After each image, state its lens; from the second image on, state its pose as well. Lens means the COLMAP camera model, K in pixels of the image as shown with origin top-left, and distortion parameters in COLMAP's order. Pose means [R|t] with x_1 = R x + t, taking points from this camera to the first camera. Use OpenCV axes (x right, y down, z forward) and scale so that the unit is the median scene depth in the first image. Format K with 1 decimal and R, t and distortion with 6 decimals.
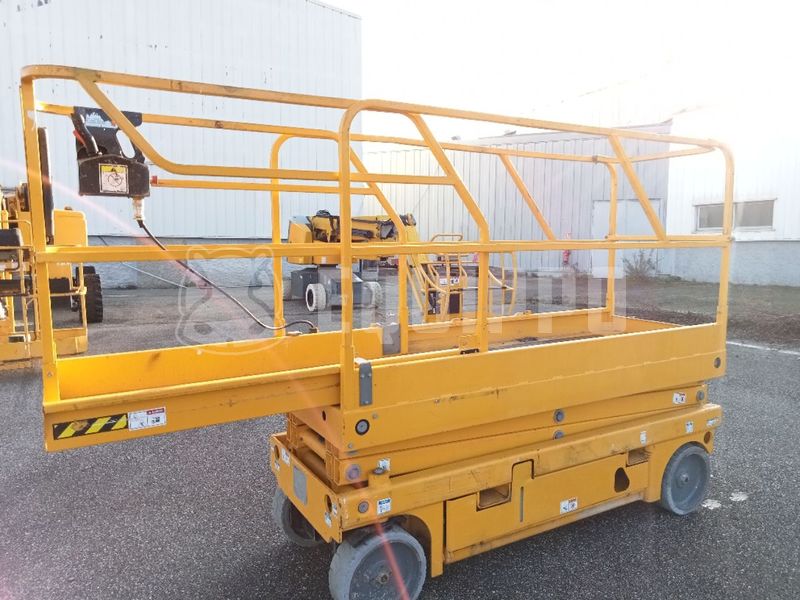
lens RADIAL K [[603.4, 0, 394.6], [0, 603.4, 301.9], [0, 0, 1]] dist [0.029065, -0.020040]
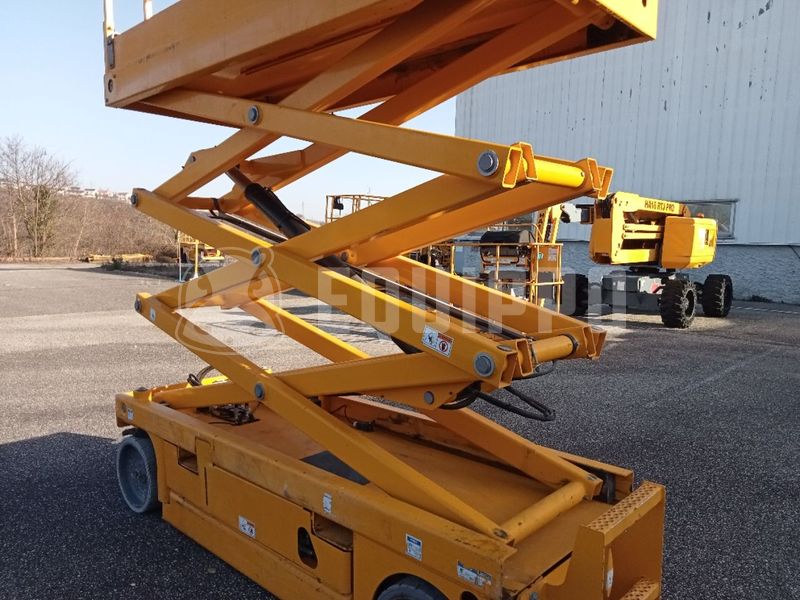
lens RADIAL K [[603.4, 0, 409.6], [0, 603.4, 300.7], [0, 0, 1]] dist [0.029065, -0.020040]
pose [[0.283842, 0.088147, -0.954811, 0.362488], [-0.121210, 0.991076, 0.055463, -0.012274], [0.951179, 0.099990, 0.291993, 0.309099]]
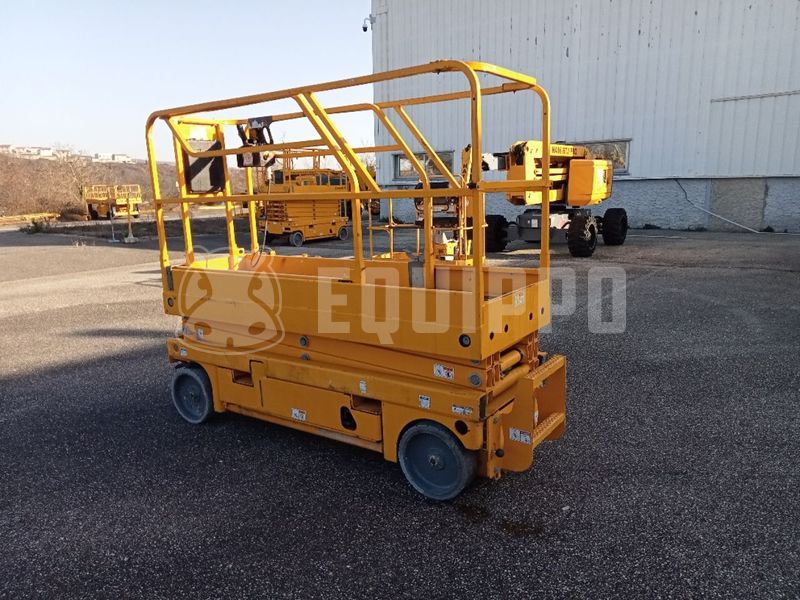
lens RADIAL K [[603.4, 0, 408.1], [0, 603.4, 303.9], [0, 0, 1]] dist [0.029065, -0.020040]
pose [[0.410682, 0.158936, -0.897819, 0.467977], [-0.067724, 0.987287, 0.143795, -0.022812], [0.909260, 0.001750, 0.416225, 0.229316]]
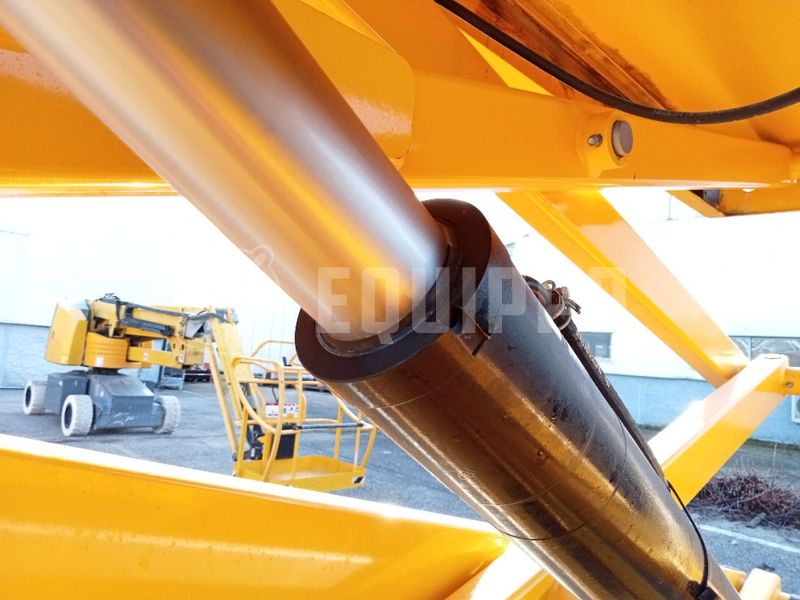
lens RADIAL K [[603.4, 0, 400.8], [0, 603.4, 299.0], [0, 0, 1]] dist [0.029065, -0.020040]
pose [[0.953297, 0.102729, 0.284027, 0.014137], [-0.050150, 0.981164, -0.186555, -0.036916], [-0.297842, 0.163598, 0.940492, 0.301968]]
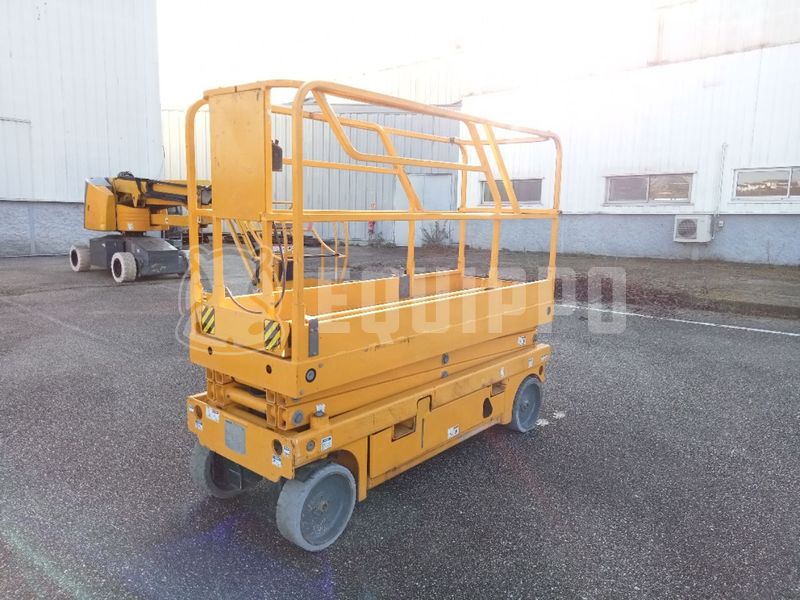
lens RADIAL K [[603.4, 0, 407.6], [0, 603.4, 306.2], [0, 0, 1]] dist [0.029065, -0.020040]
pose [[0.936622, -0.037466, 0.348333, -0.069117], [0.017095, 0.997968, 0.061373, 0.003151], [-0.349924, -0.051528, 0.935360, -0.028023]]
